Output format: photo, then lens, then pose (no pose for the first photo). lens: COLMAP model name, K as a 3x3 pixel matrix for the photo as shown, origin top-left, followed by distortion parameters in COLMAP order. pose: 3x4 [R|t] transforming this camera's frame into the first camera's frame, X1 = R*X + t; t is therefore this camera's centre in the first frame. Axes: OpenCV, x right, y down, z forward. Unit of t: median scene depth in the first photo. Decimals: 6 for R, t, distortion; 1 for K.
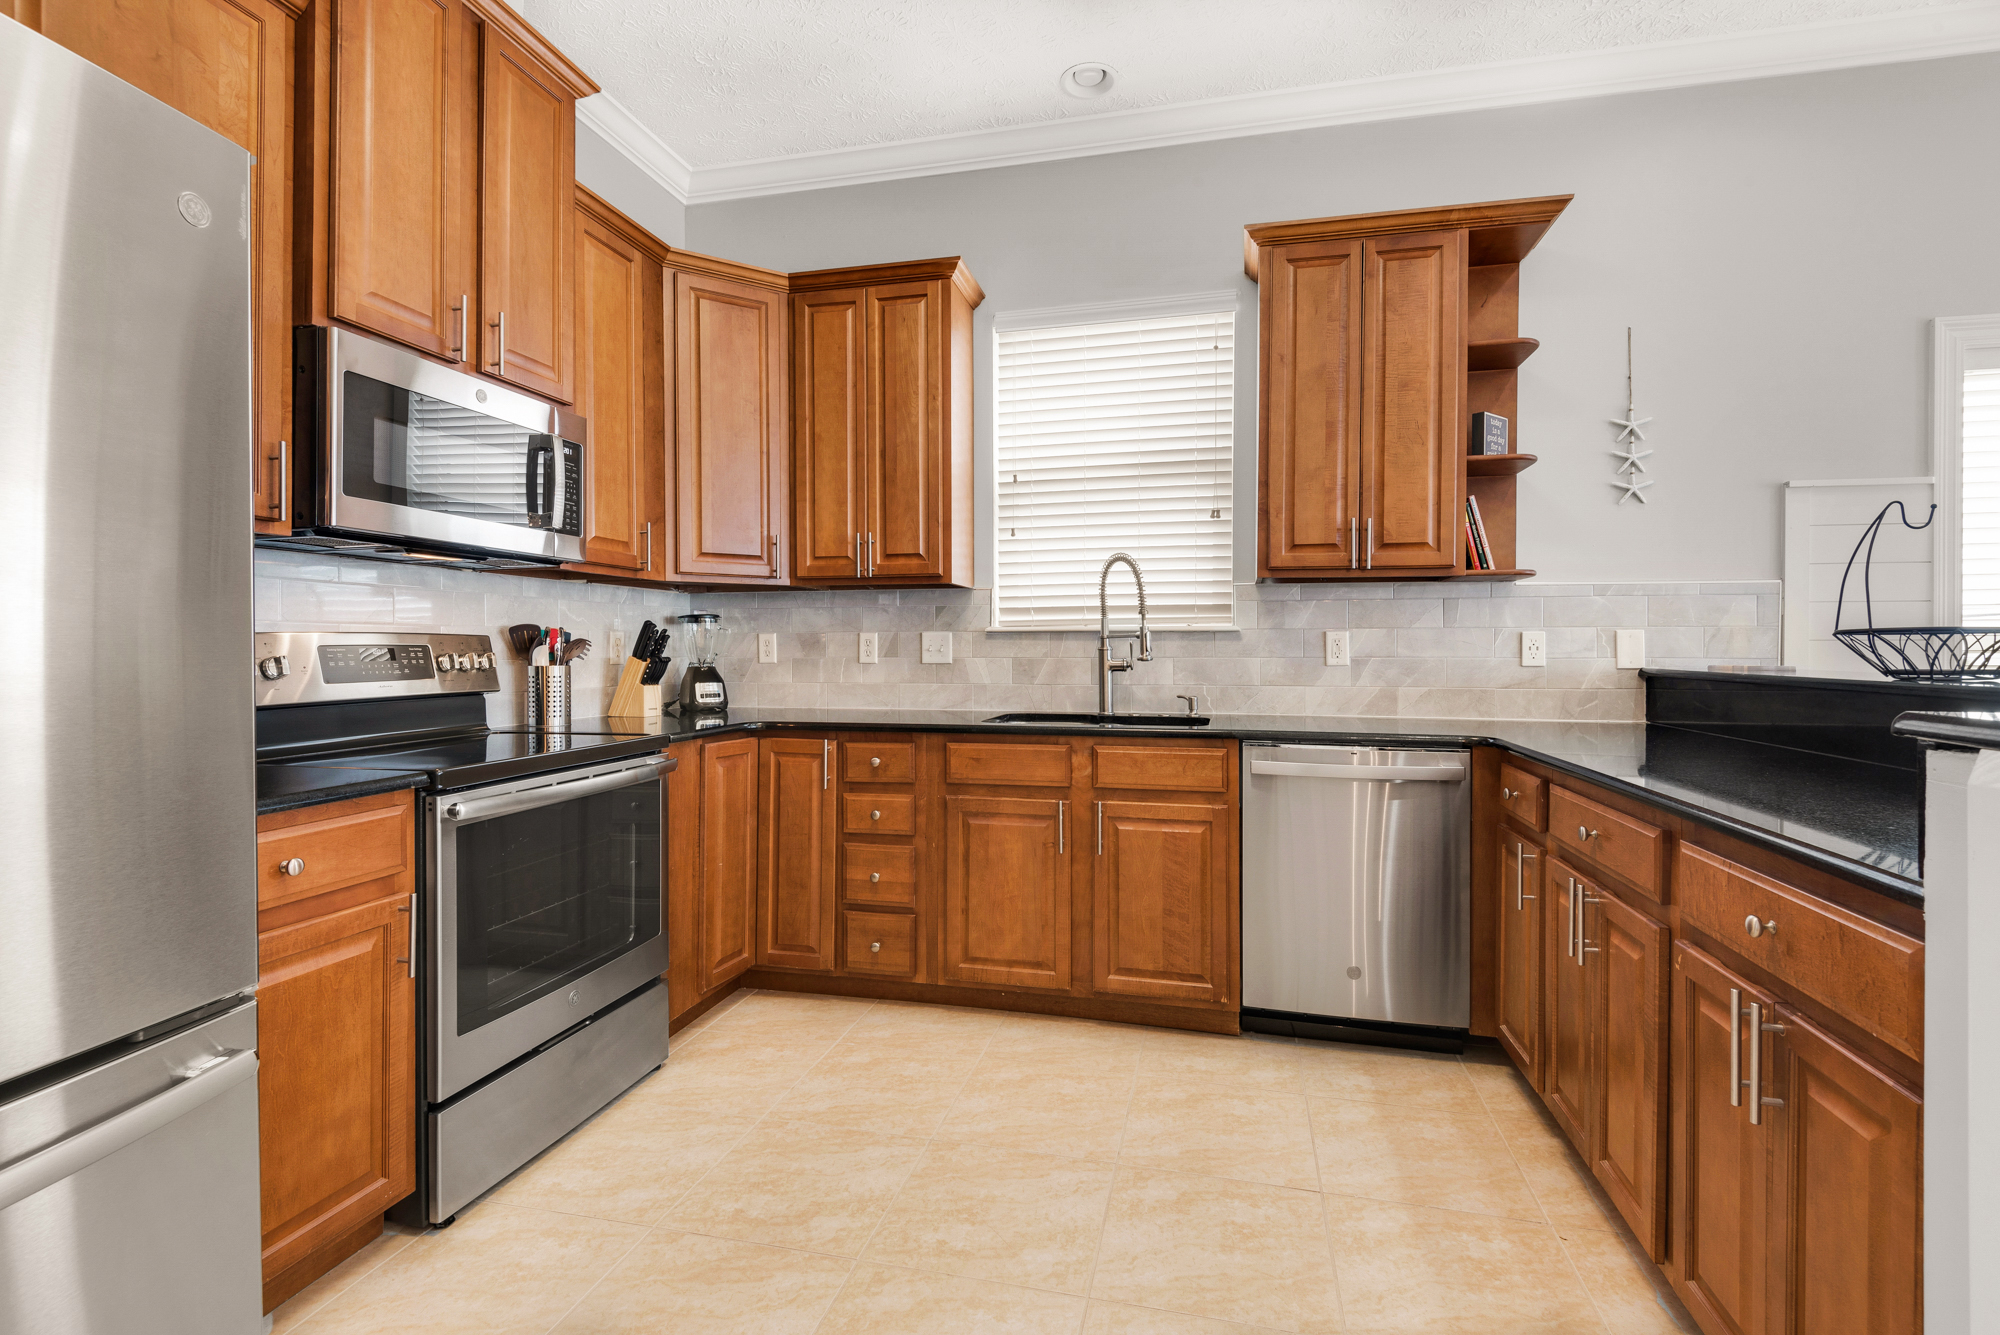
lens RADIAL K [[920.4, 0, 1012.3], [0, 920.4, 653.0], [0, 0, 1]] dist [0.012591, -0.009234]
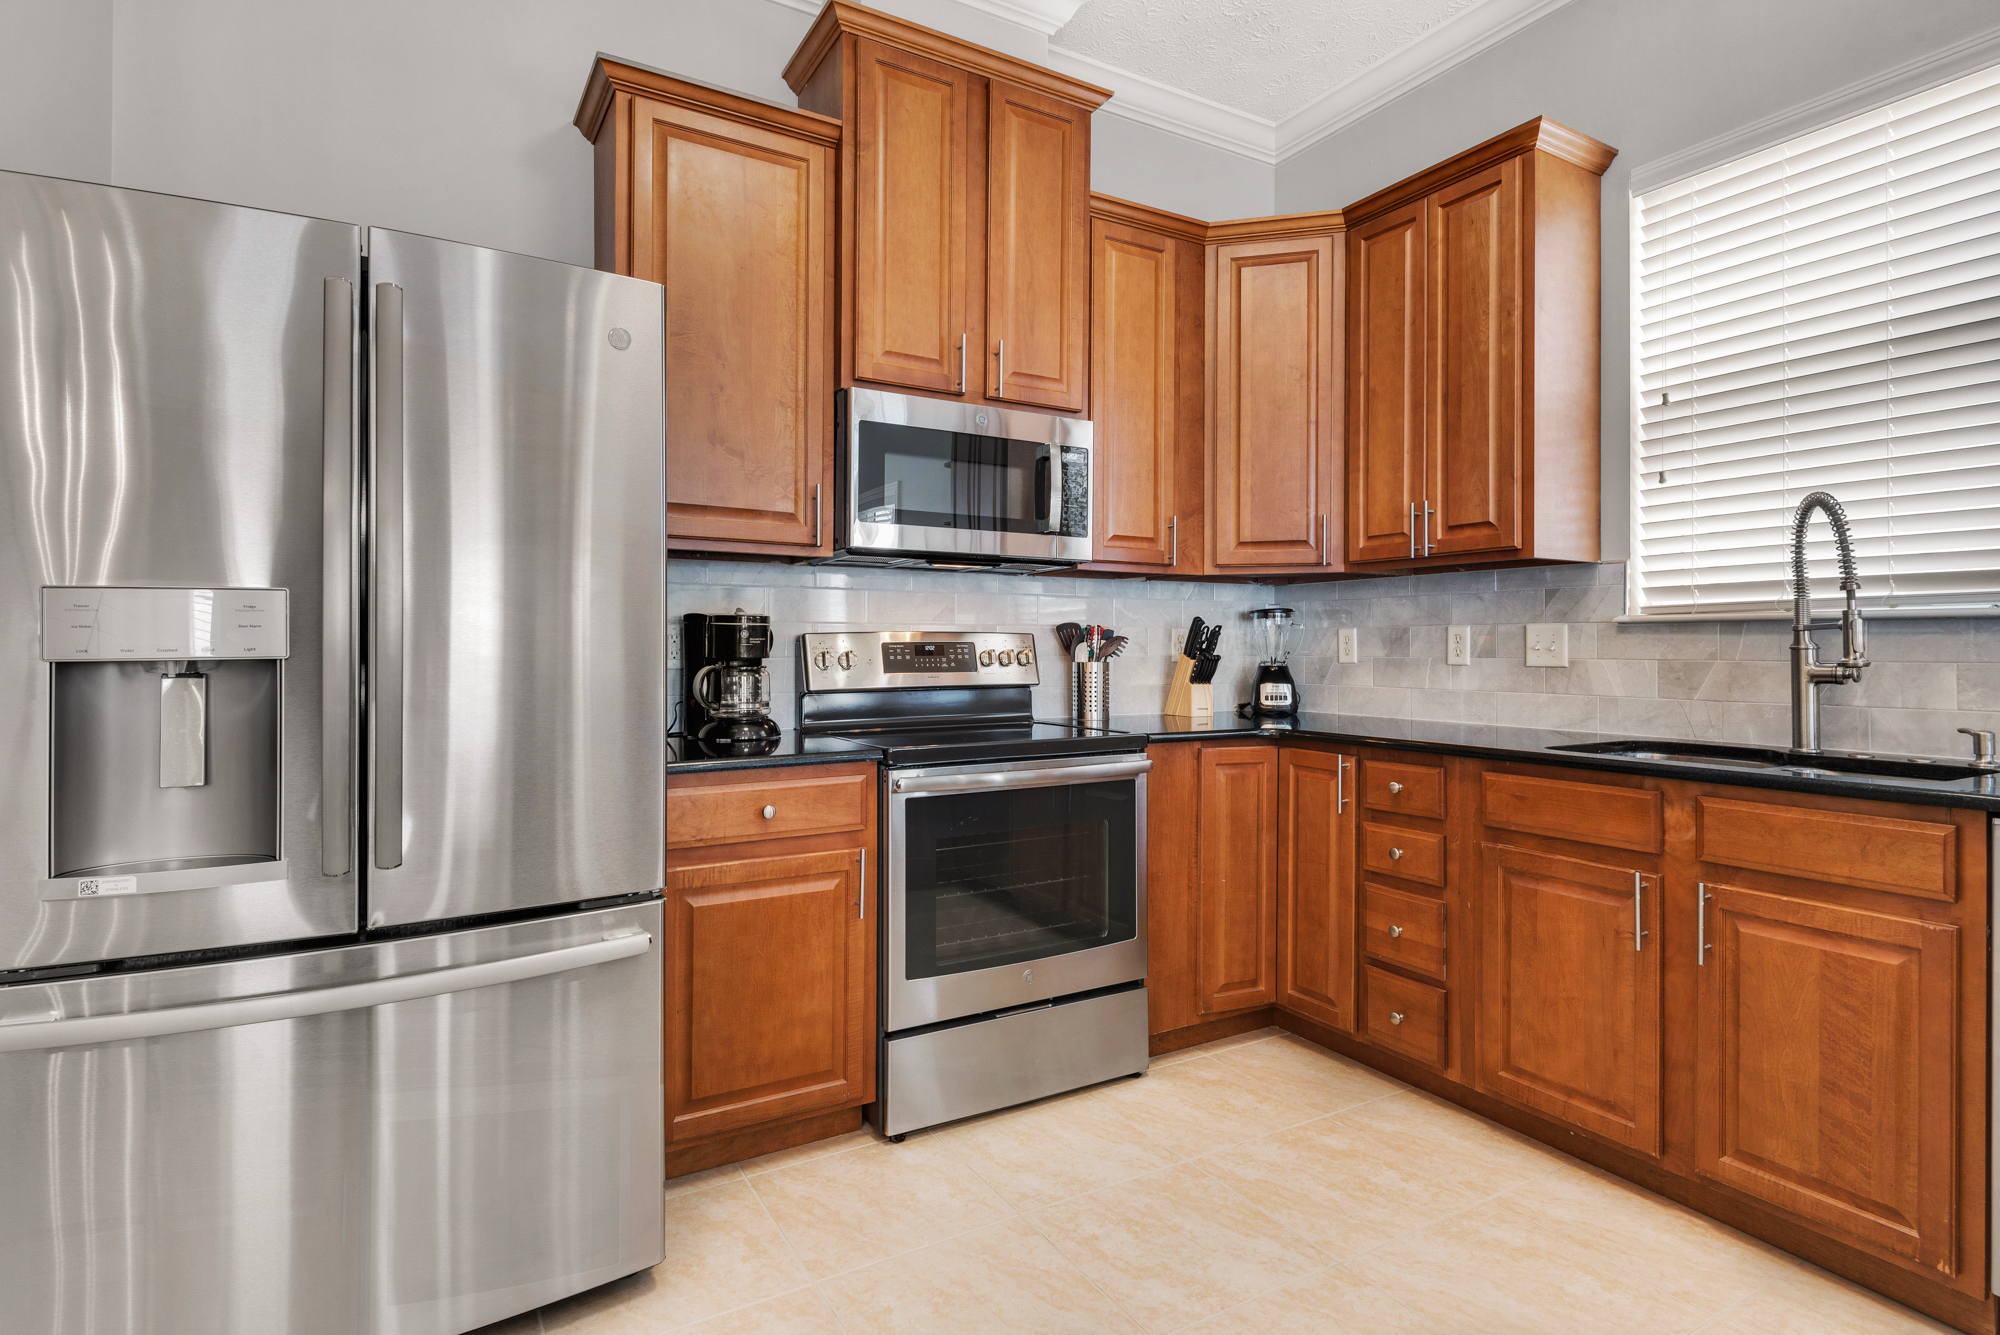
lens RADIAL K [[1018.9, 0, 992.4], [0, 1018.9, 647.2], [0, 0, 1]] dist [0.015747, -0.012436]
pose [[0.682302, 0.002546, -0.731066, 0.273166], [-0.006240, 0.999978, -0.002342, 0.000403], [0.731043, 0.006160, 0.682303, 0.138025]]
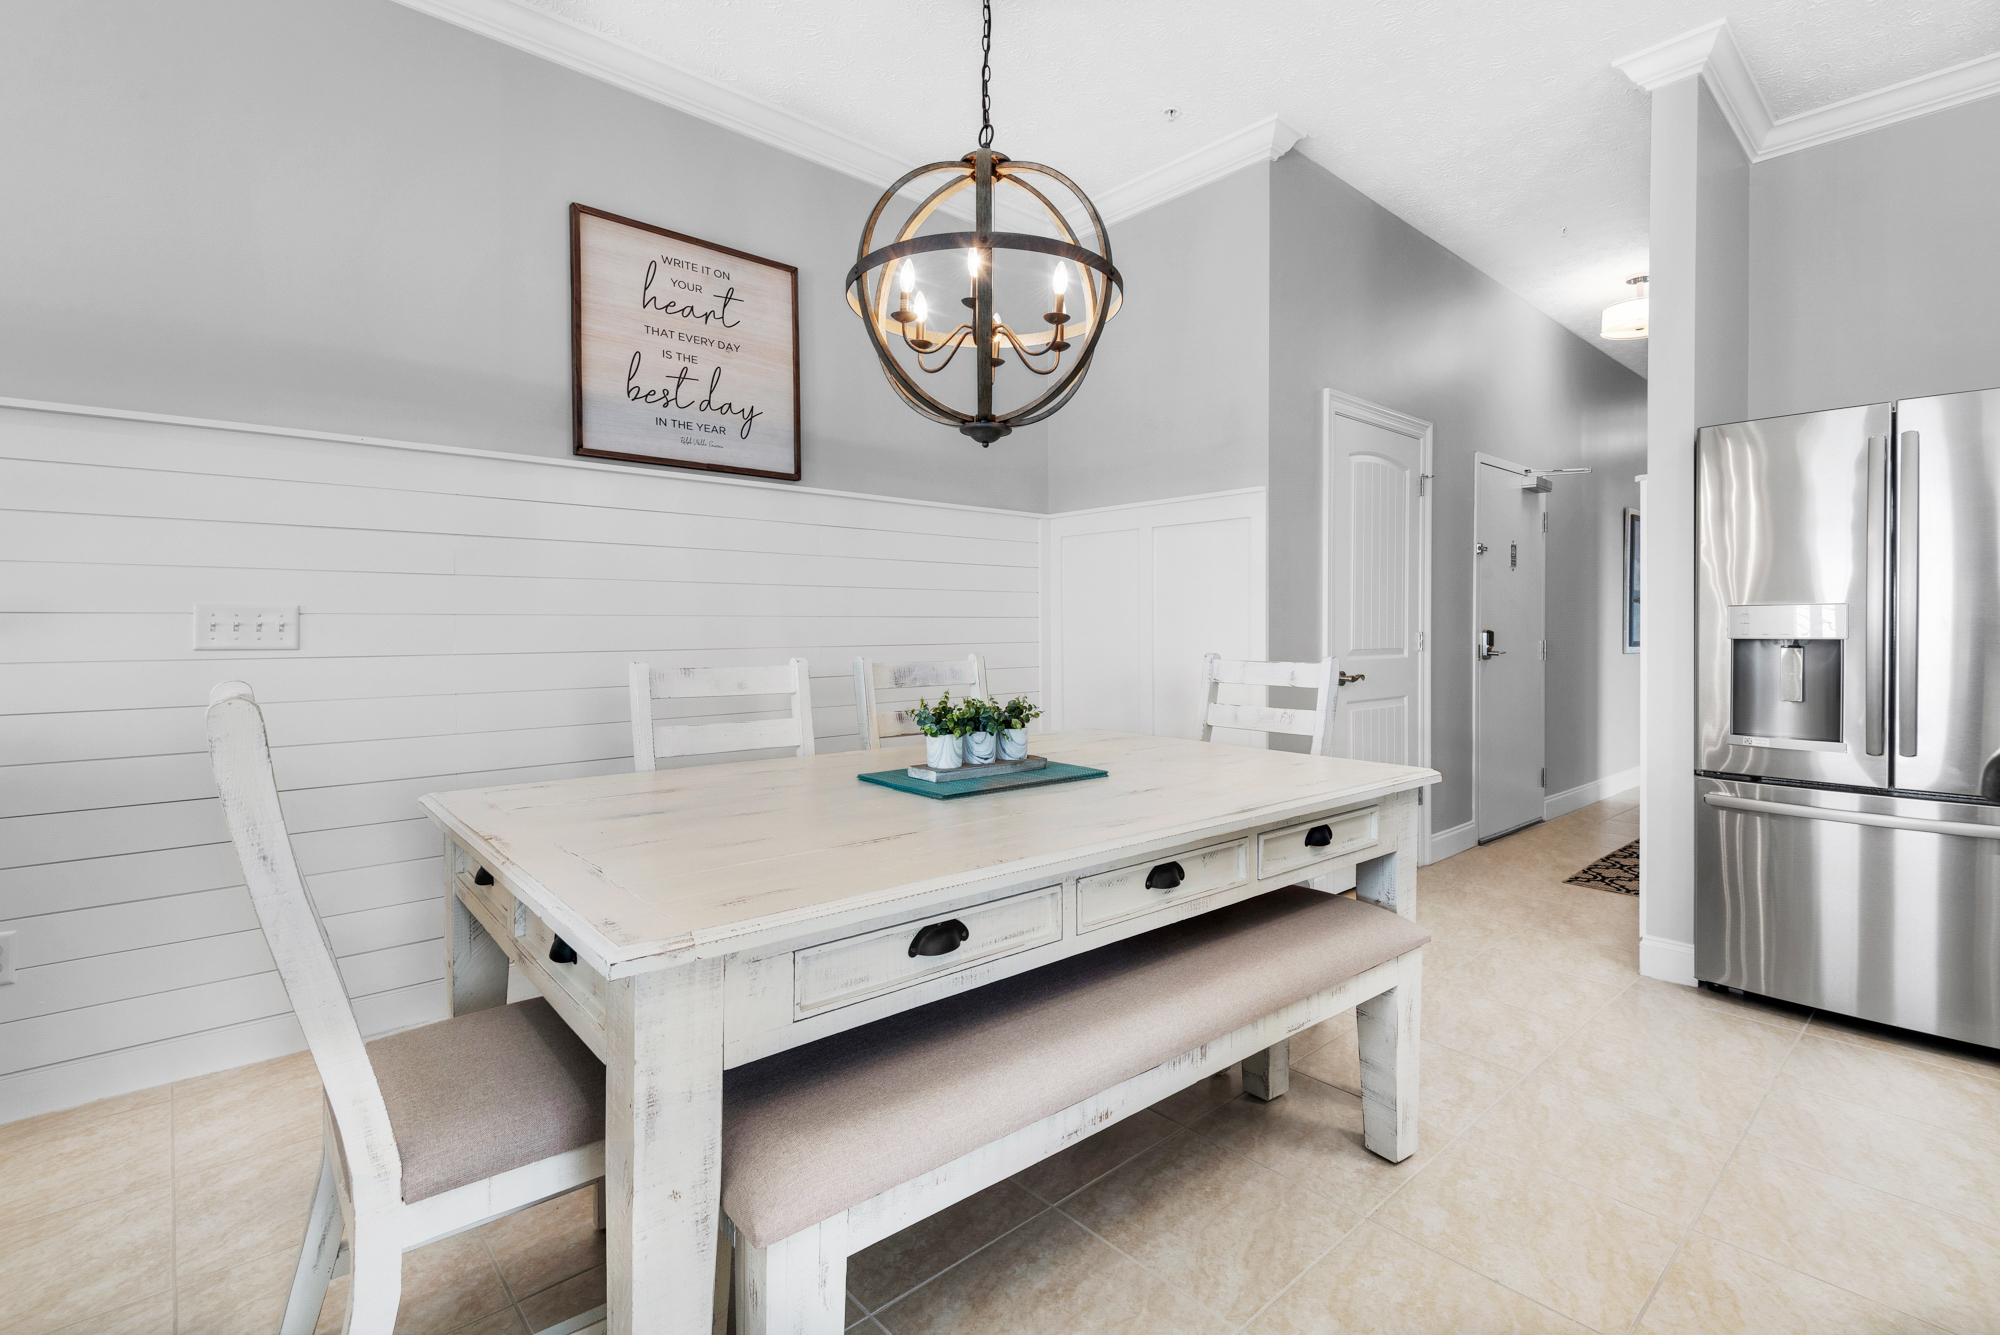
lens RADIAL K [[920.4, 0, 995.6], [0, 920.4, 648.8], [0, 0, 1]] dist [0.012591, -0.009234]
pose [[-0.615957, 0.014187, -0.787652, 0.929031], [-0.005030, 0.999747, 0.021941, 0.000792], [0.787763, 0.017477, -0.615730, 0.129767]]
